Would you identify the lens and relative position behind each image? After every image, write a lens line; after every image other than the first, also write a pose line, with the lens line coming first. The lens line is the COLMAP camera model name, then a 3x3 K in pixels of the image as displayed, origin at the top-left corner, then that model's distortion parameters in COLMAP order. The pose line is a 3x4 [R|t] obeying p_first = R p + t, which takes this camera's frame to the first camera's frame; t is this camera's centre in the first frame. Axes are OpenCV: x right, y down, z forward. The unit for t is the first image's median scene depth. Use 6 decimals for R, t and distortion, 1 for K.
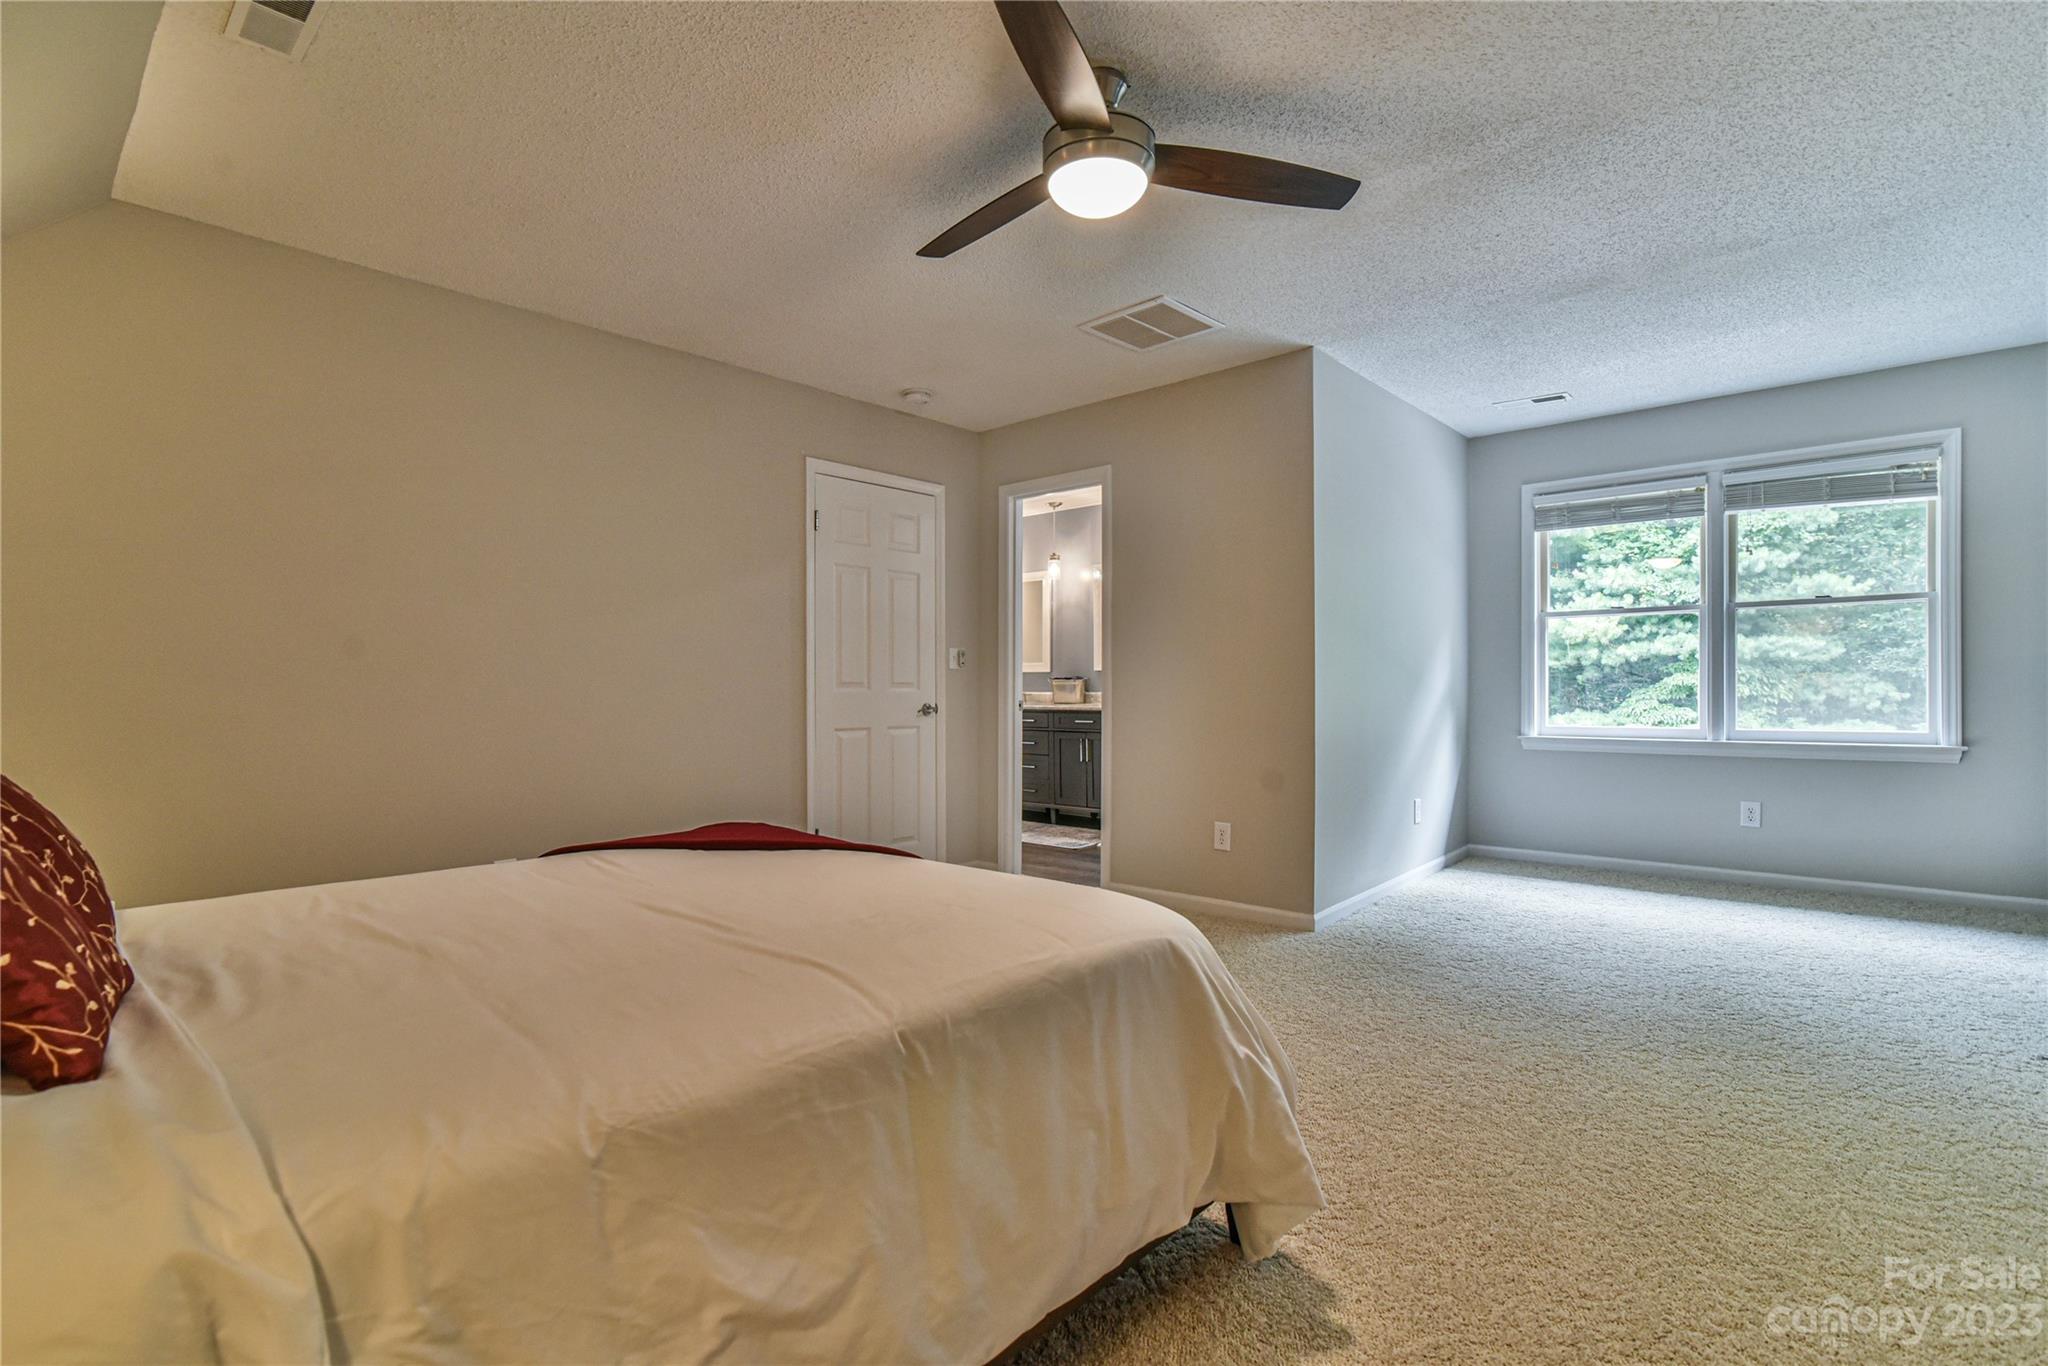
lens RADIAL K [[961.1, 0, 1014.6], [0, 961.1, 691.0], [0, 0, 1]] dist [-0.001945, -0.000258]
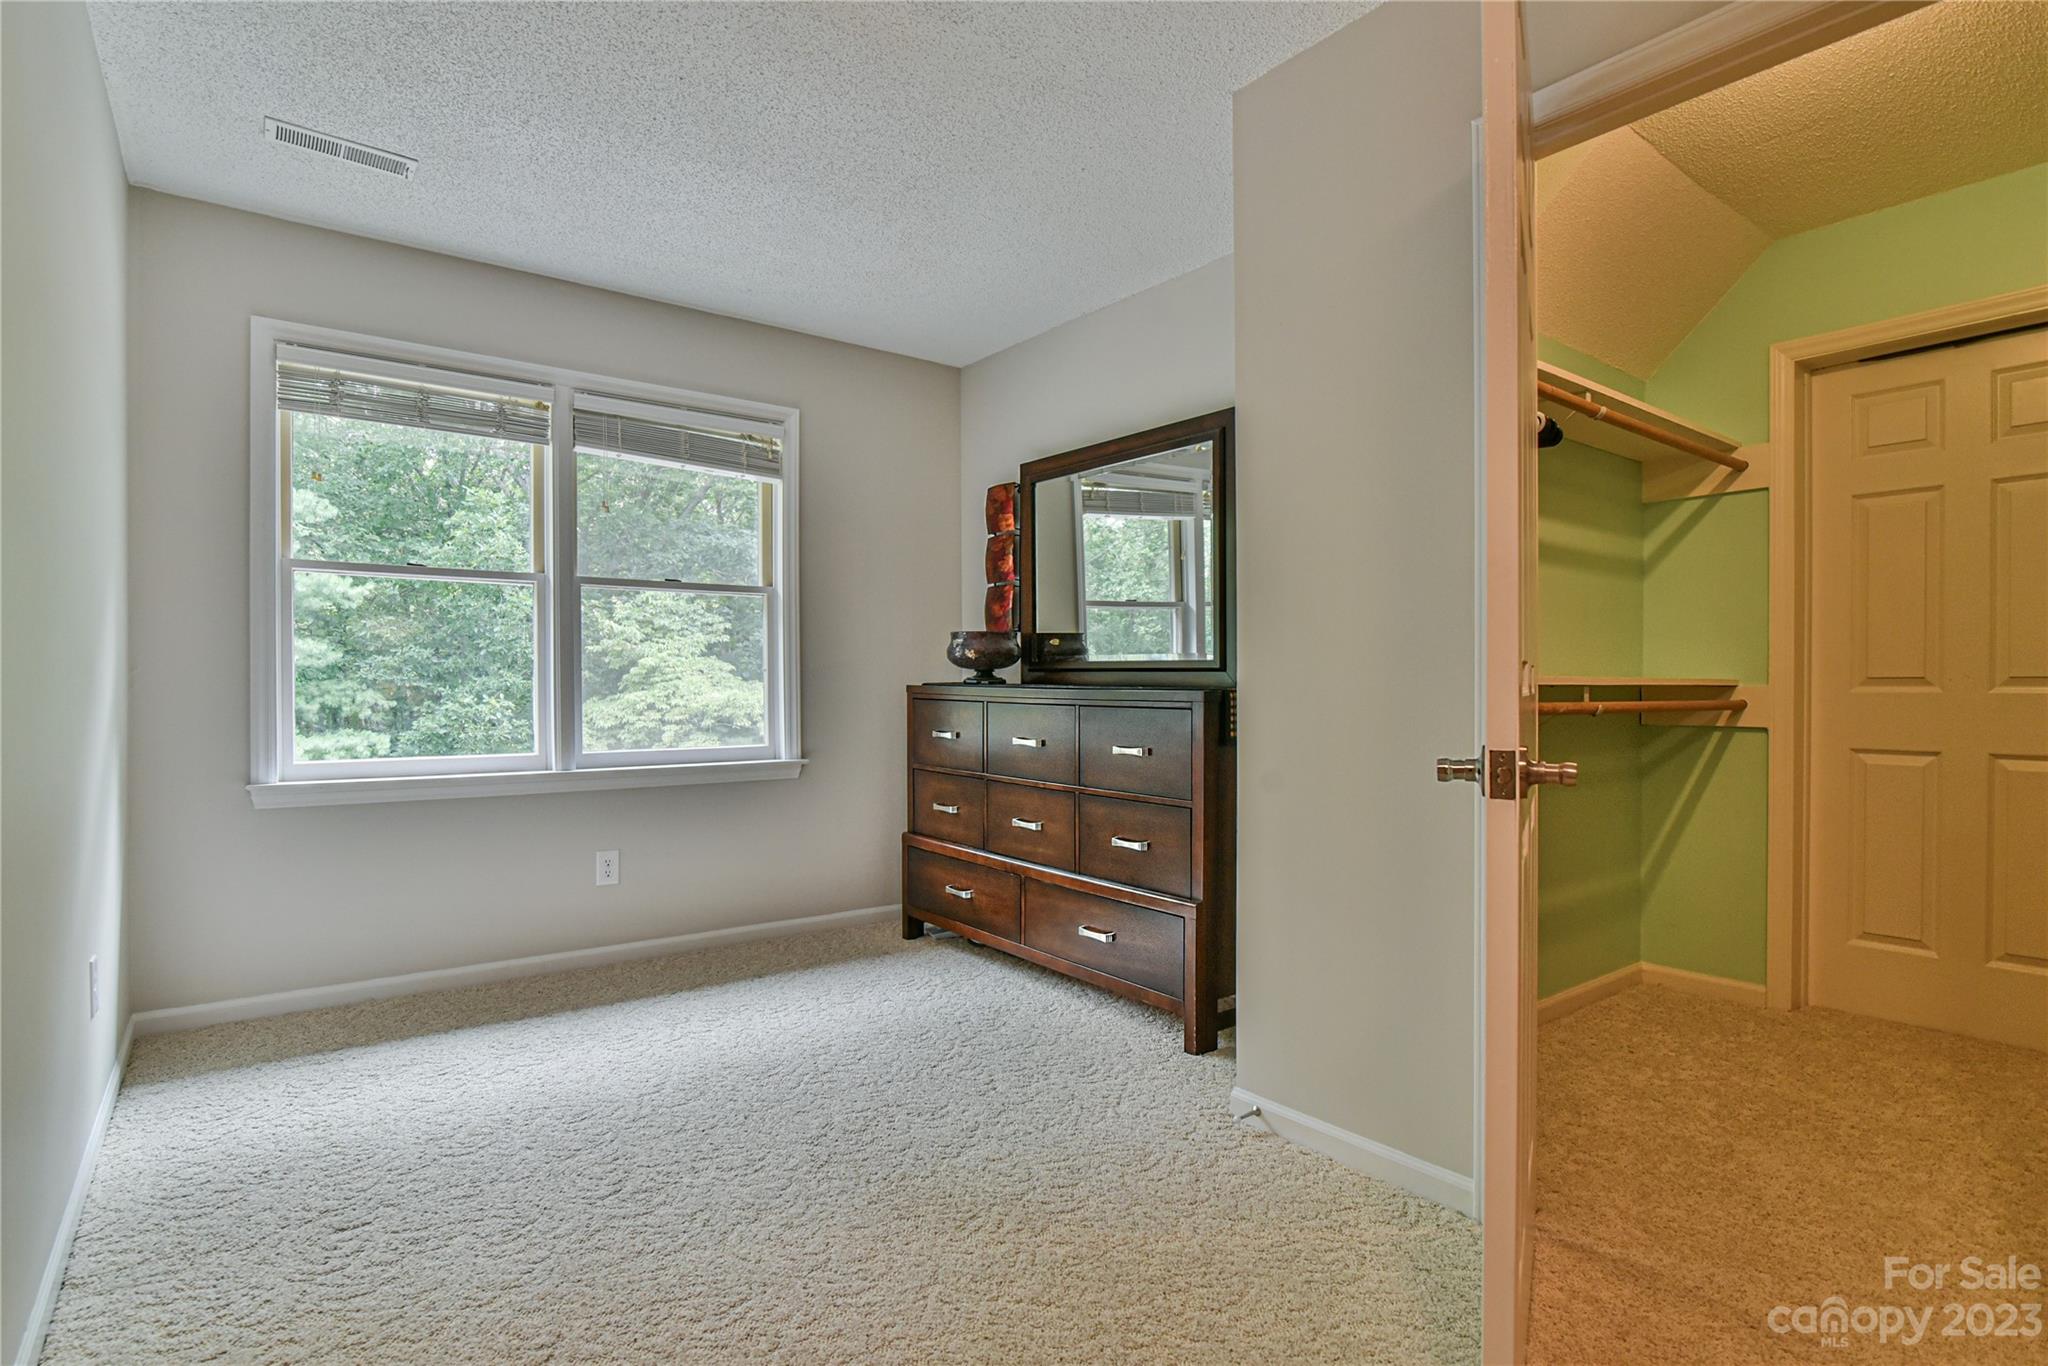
lens RADIAL K [[1021.3, 0, 1022.9], [0, 1021.3, 693.7], [0, 0, 1]] dist [-0.029529, -0.000235]
pose [[0.188184, 0.001431, 0.982133, 0.060215], [0.004553, 0.999987, -0.002329, -0.000838], [-0.982123, 0.004910, 0.188175, 0.477344]]
